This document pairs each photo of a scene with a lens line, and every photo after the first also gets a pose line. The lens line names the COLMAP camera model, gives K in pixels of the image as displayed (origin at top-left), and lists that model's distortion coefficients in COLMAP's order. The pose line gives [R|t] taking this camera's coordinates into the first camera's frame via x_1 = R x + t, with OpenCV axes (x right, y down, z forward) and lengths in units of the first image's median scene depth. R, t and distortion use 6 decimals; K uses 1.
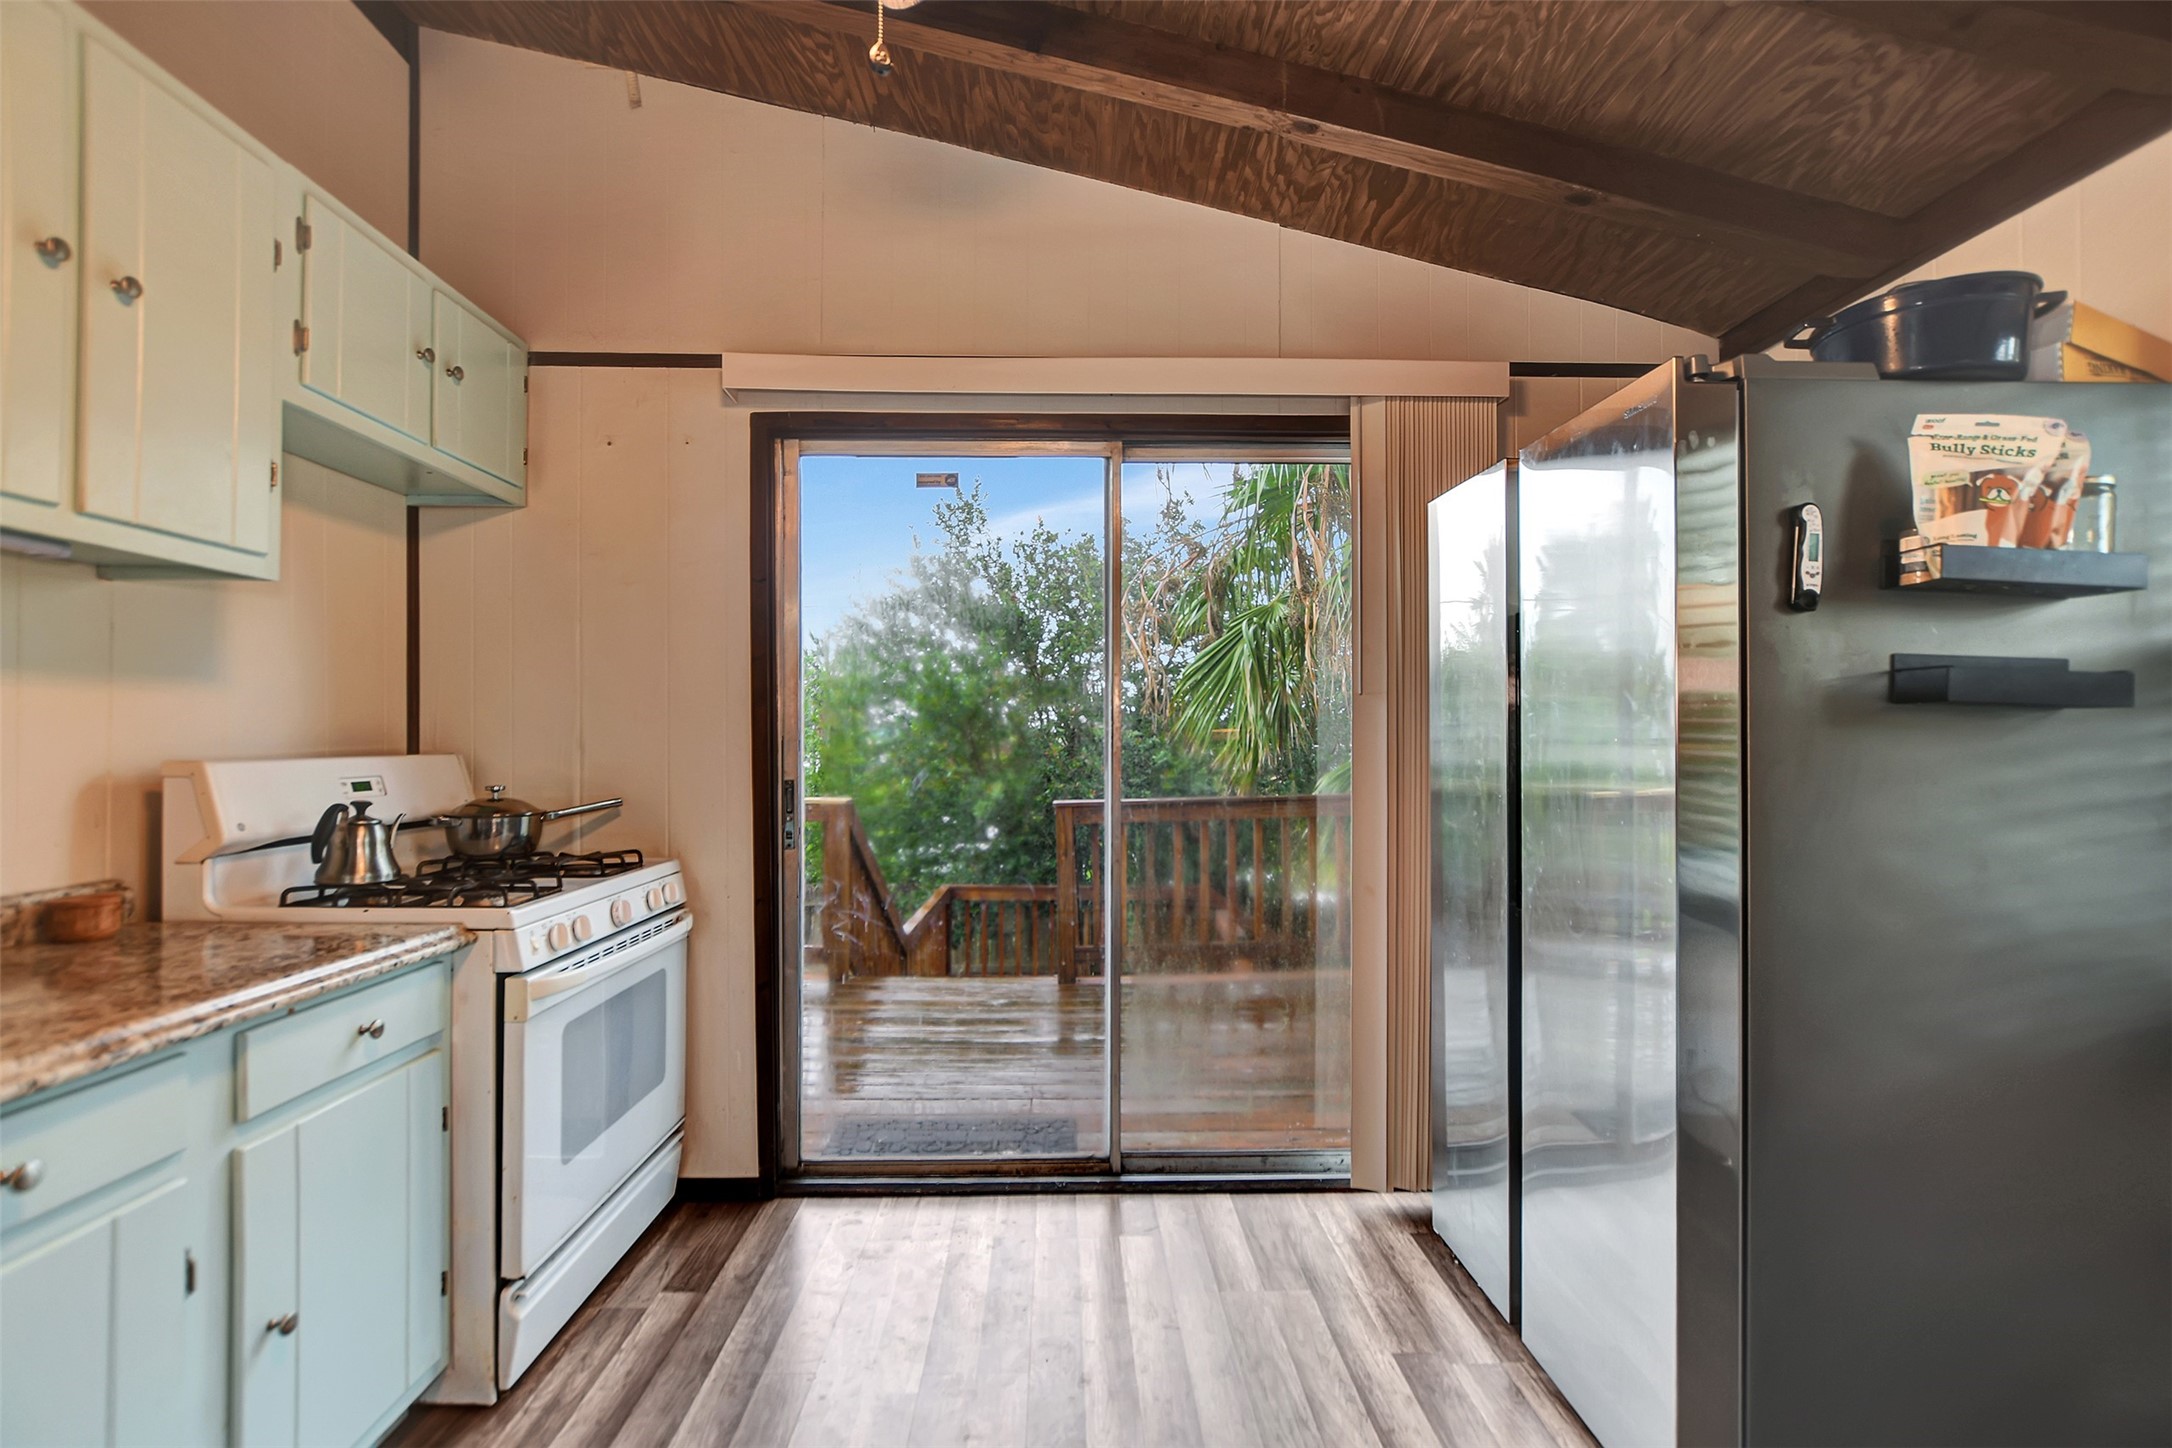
lens RADIAL K [[985.7, 0, 1084.2], [0, 985.7, 729.1], [0, 0, 1]] dist [-0.001125, -0.000363]
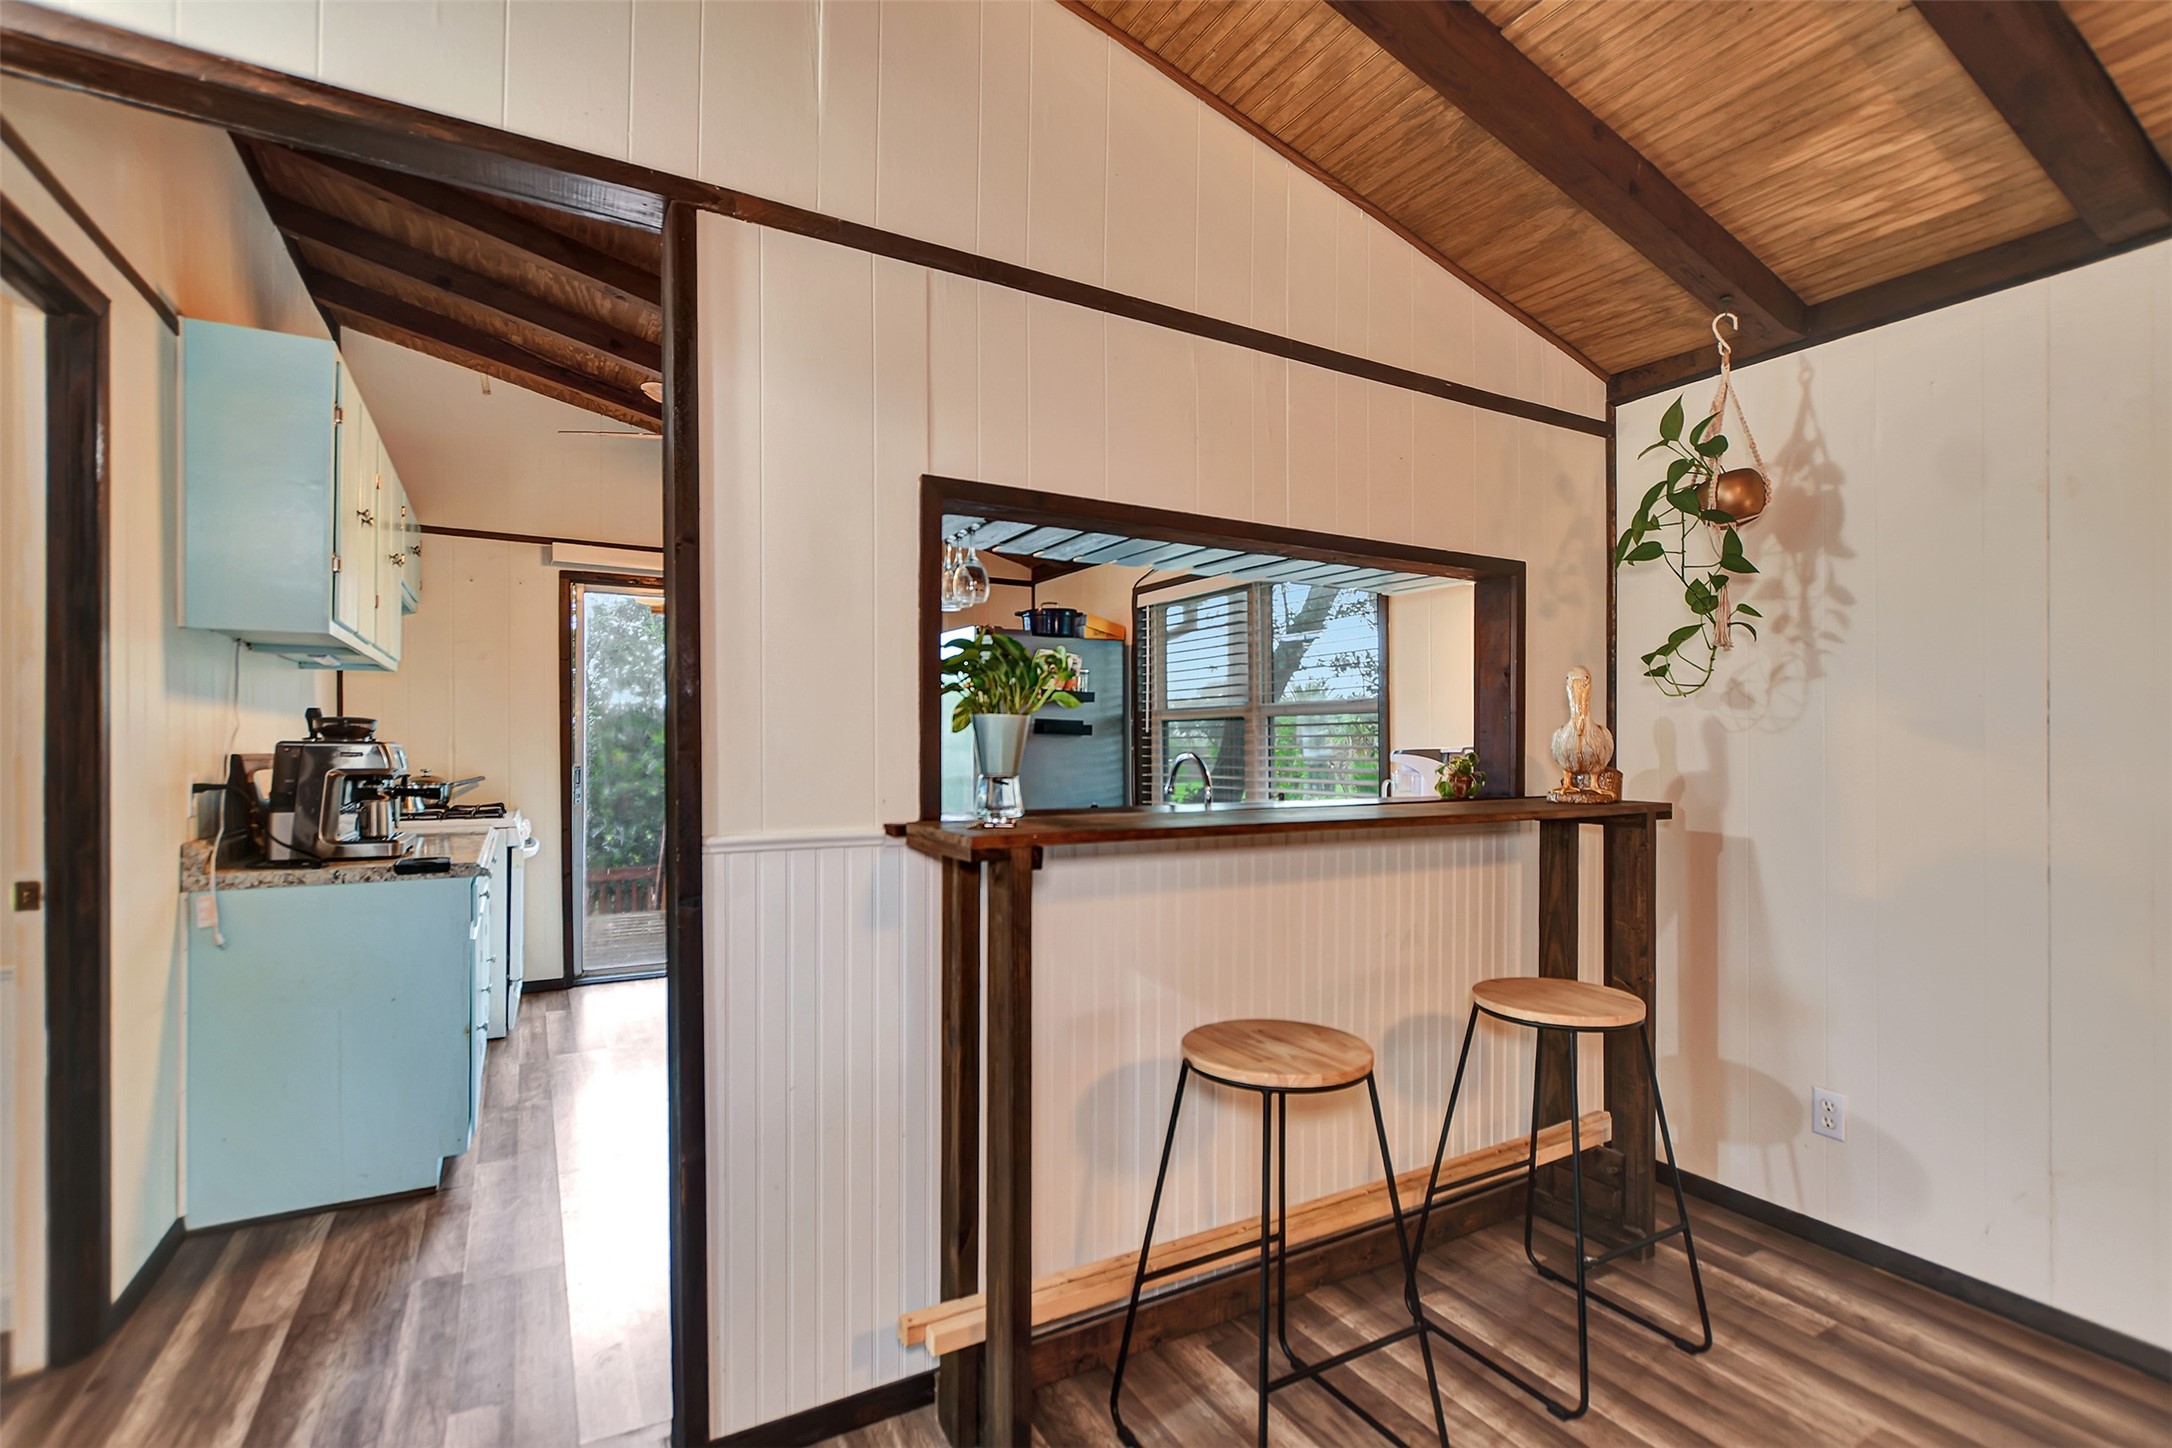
lens RADIAL K [[985.7, 0, 1083.2], [0, 985.7, 739.1], [0, 0, 1]] dist [-0.001125, -0.000363]
pose [[0.884737, 0.003920, 0.466073, -0.341040], [-0.004400, 0.999990, -0.000058, -0.004514], [-0.466069, -0.002000, 0.884746, -1.153308]]
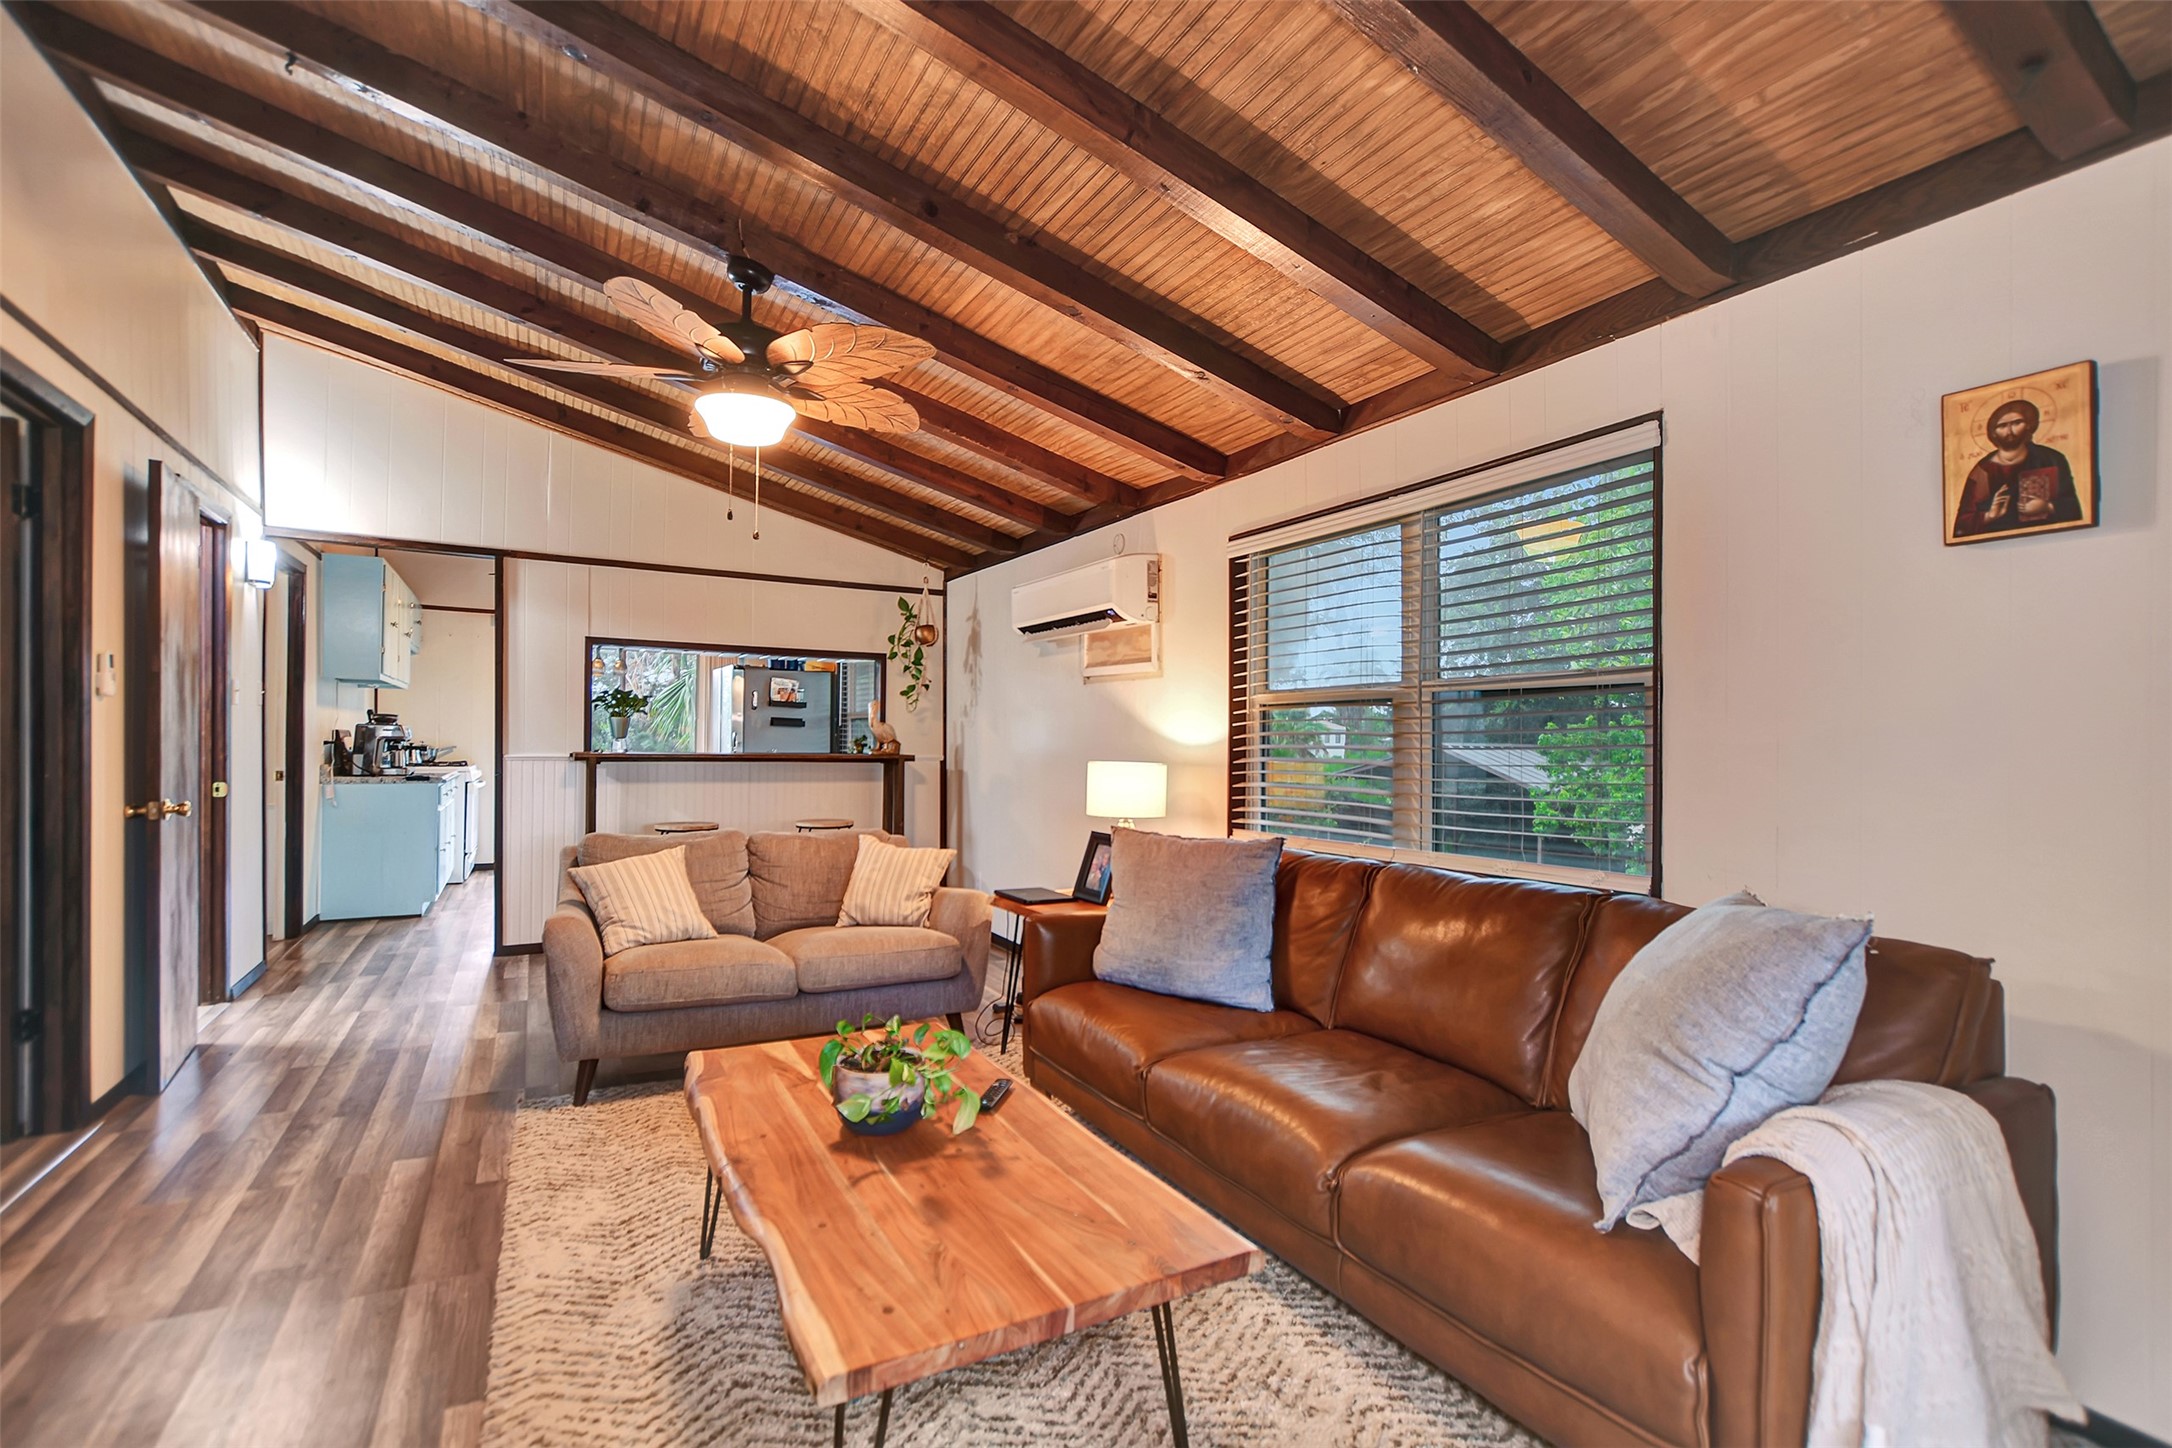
lens RADIAL K [[985.7, 0, 1091.8], [0, 985.7, 732.1], [0, 0, 1]] dist [-0.001125, -0.000363]
pose [[0.884969, 0.016073, 0.465373, -0.127659], [-0.016612, 0.999858, -0.002943, -0.000511], [-0.465354, -0.005126, 0.885110, -2.883040]]
